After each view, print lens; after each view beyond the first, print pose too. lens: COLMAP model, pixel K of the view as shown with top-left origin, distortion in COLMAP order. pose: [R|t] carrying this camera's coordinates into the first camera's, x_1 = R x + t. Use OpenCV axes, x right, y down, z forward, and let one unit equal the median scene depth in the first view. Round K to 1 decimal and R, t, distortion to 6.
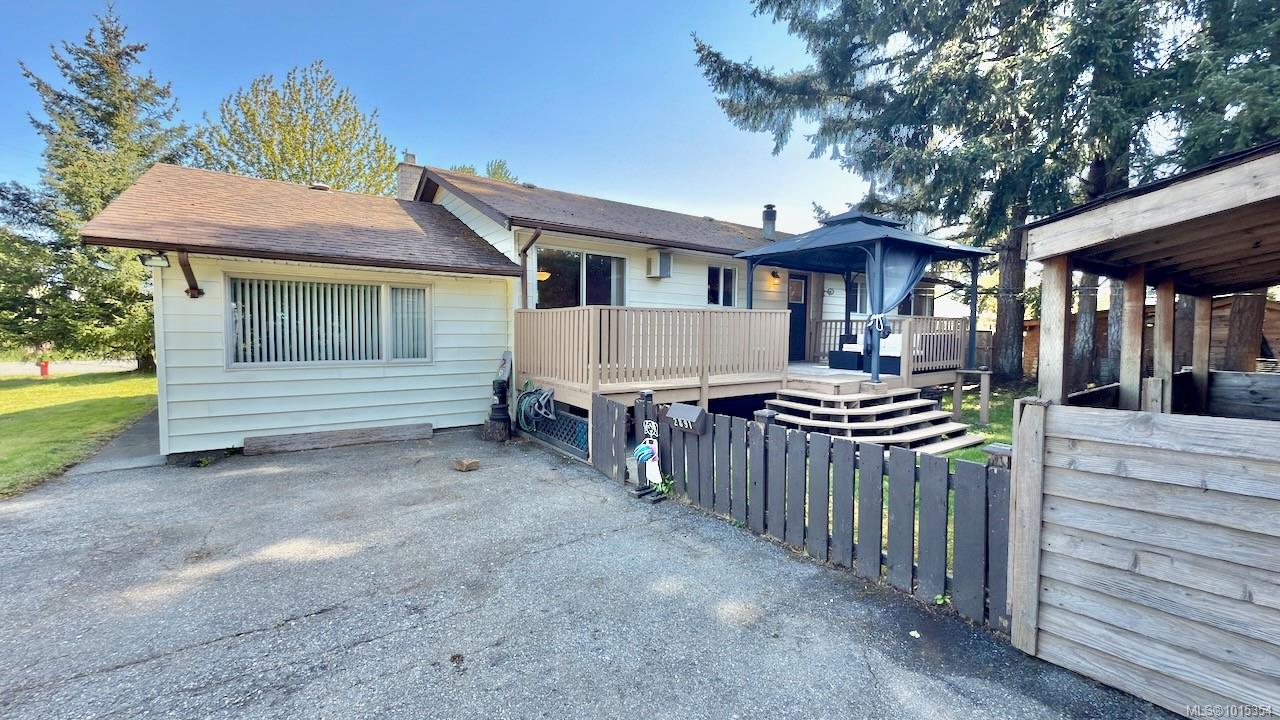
lens RADIAL K [[509.3, 0, 638.0], [0, 509.3, 359.9], [0, 0, 1]] dist [-0.001099, -0.000275]
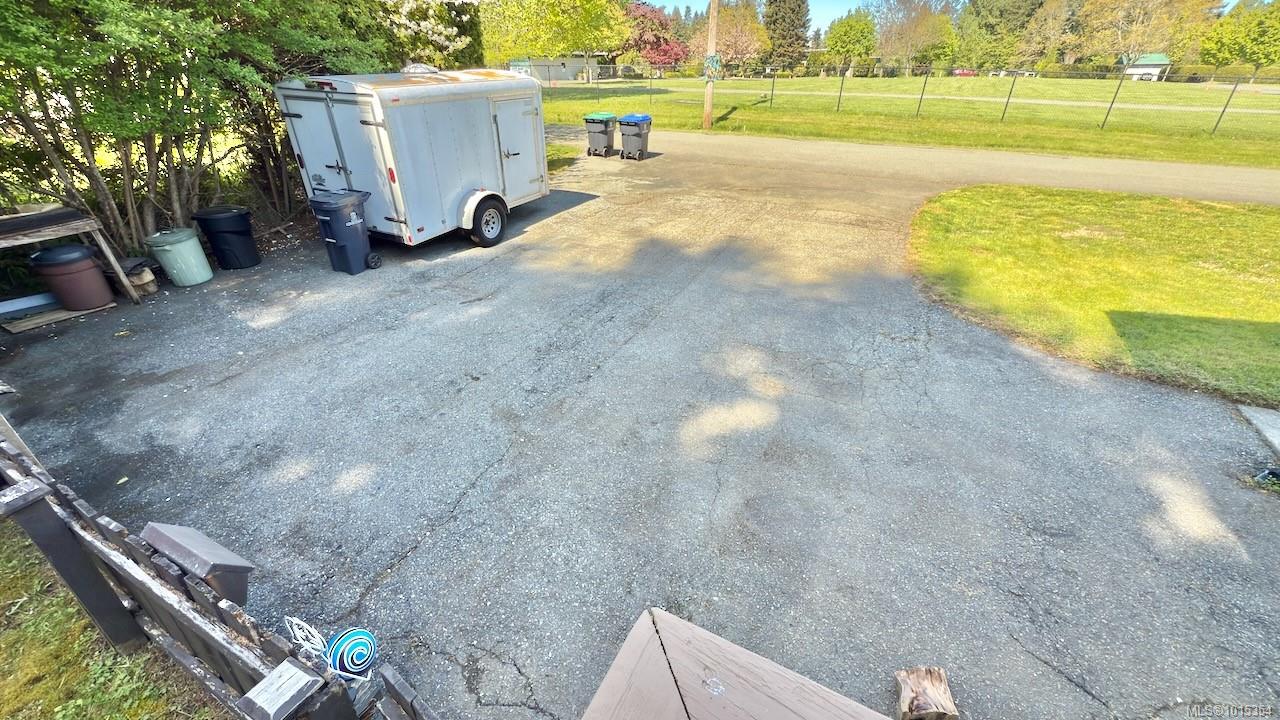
lens RADIAL K [[509.3, 0, 638.0], [0, 509.3, 359.9], [0, 0, 1]] dist [-0.001099, -0.000275]
pose [[-0.889932, 0.217827, -0.400715, -0.118827], [-0.029824, 0.848909, 0.527697, -0.335635], [0.455117, 0.481566, -0.748974, 1.955617]]
